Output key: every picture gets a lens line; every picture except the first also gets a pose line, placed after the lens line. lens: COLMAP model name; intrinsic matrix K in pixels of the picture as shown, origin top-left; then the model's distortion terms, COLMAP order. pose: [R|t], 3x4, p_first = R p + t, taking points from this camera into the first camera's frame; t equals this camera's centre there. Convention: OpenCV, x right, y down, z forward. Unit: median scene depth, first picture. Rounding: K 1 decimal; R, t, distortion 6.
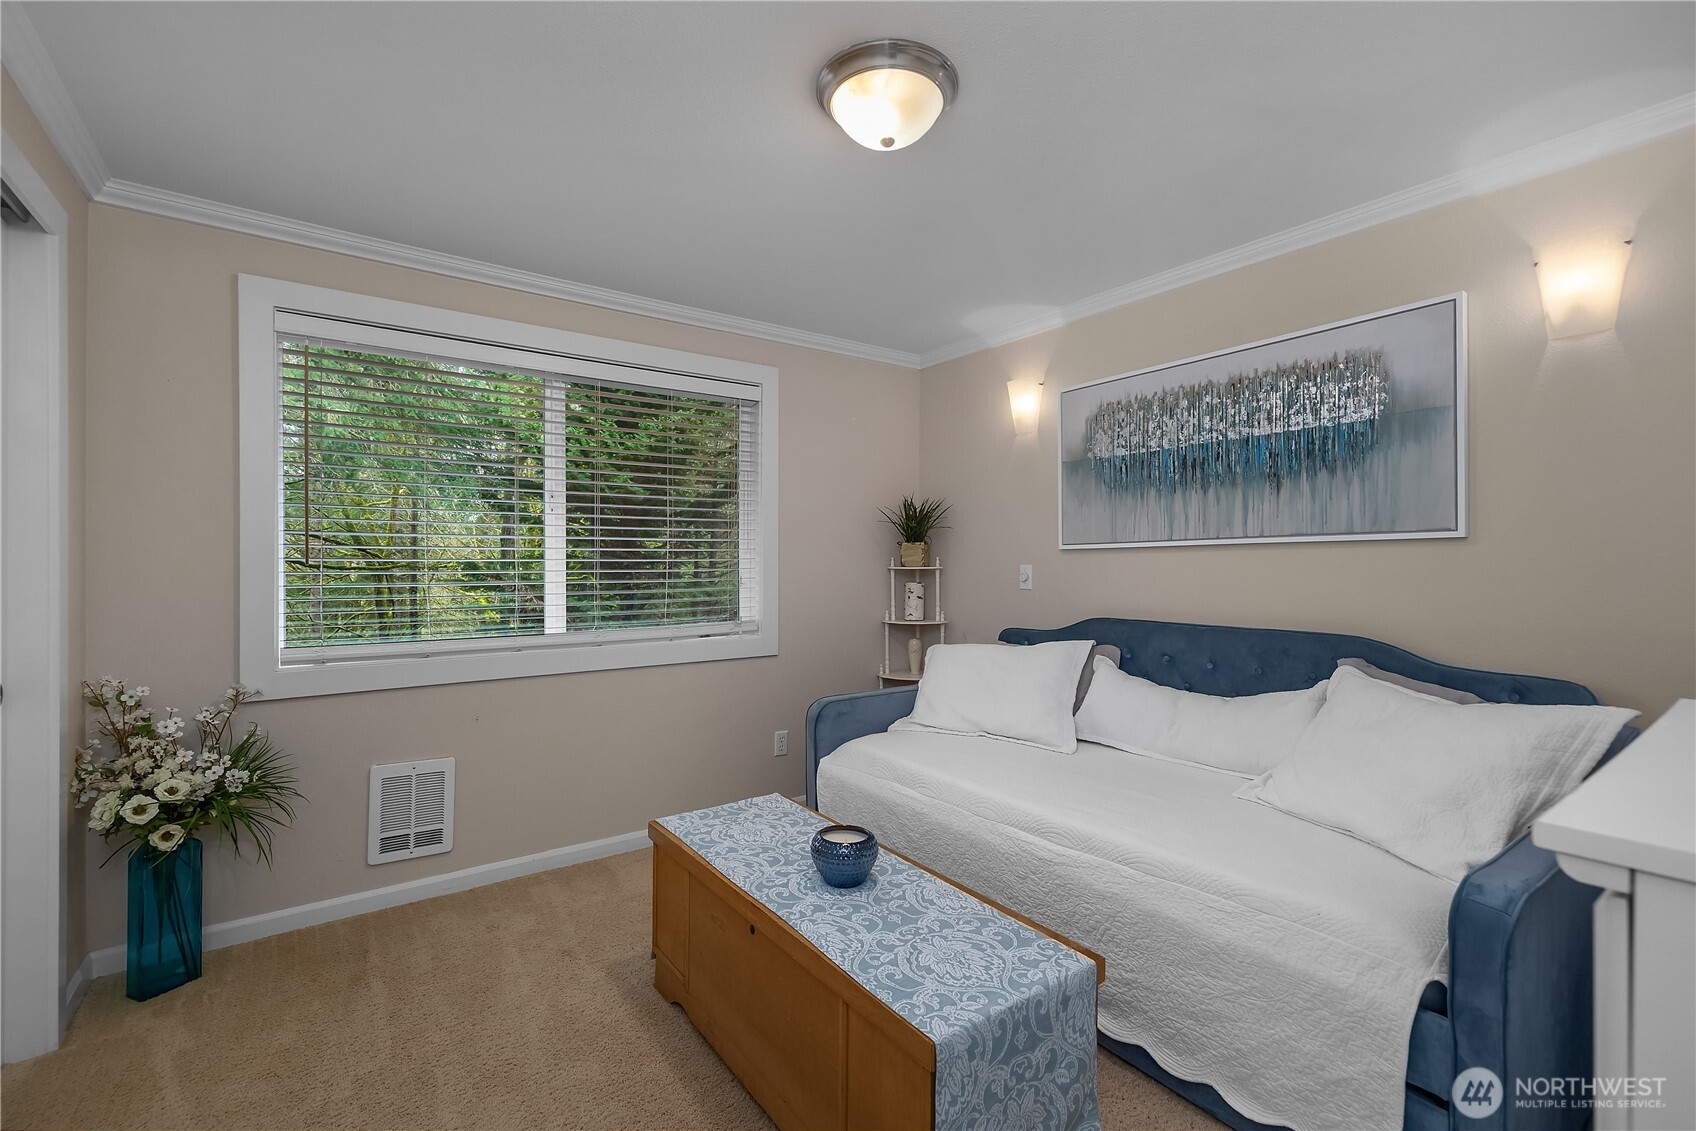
lens RADIAL K [[723.6, 0, 852.7], [0, 723.6, 560.0], [0, 0, 1]] dist [0.002816, 0.000119]
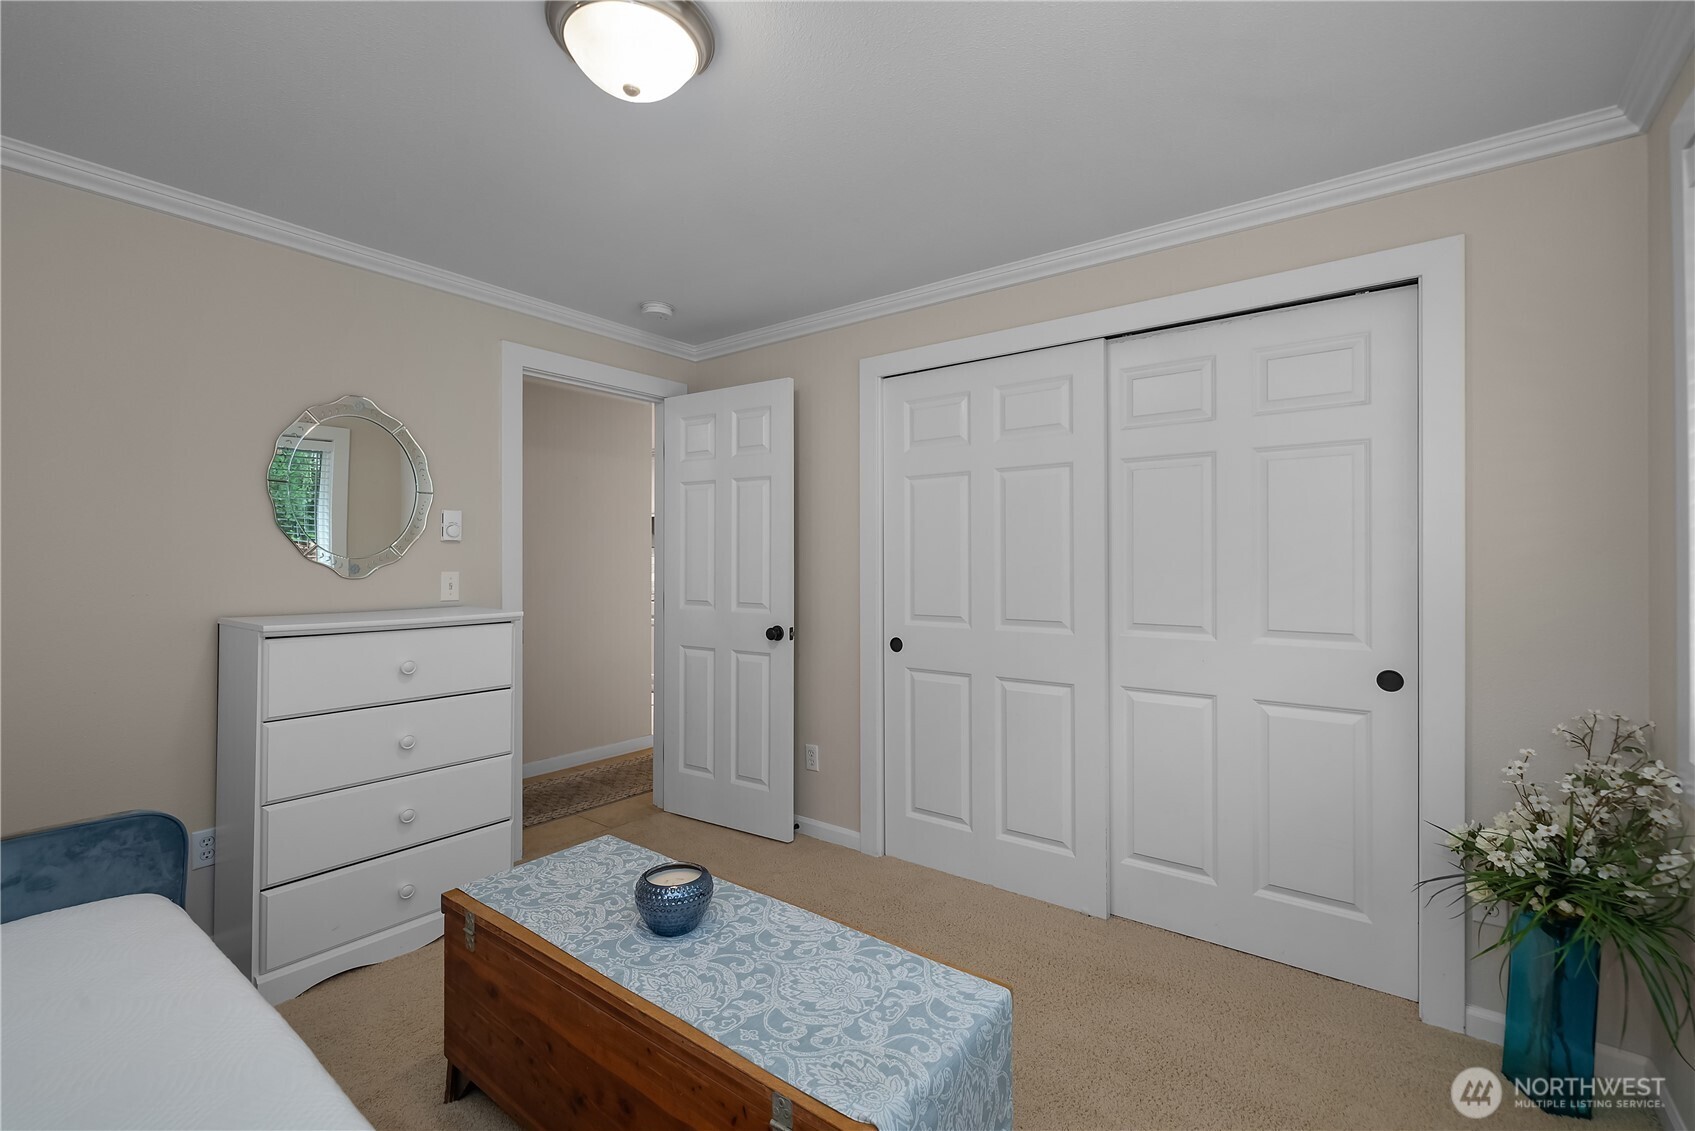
lens RADIAL K [[723.2, 0, 839.2], [0, 723.2, 559.7], [0, 0, 1]] dist [0.002816, 0.000119]
pose [[-0.961074, -0.001602, -0.276288, 0.035181], [-0.000019, 0.999984, -0.005734, 0.001736], [0.276293, -0.005506, -0.961058, 1.728285]]
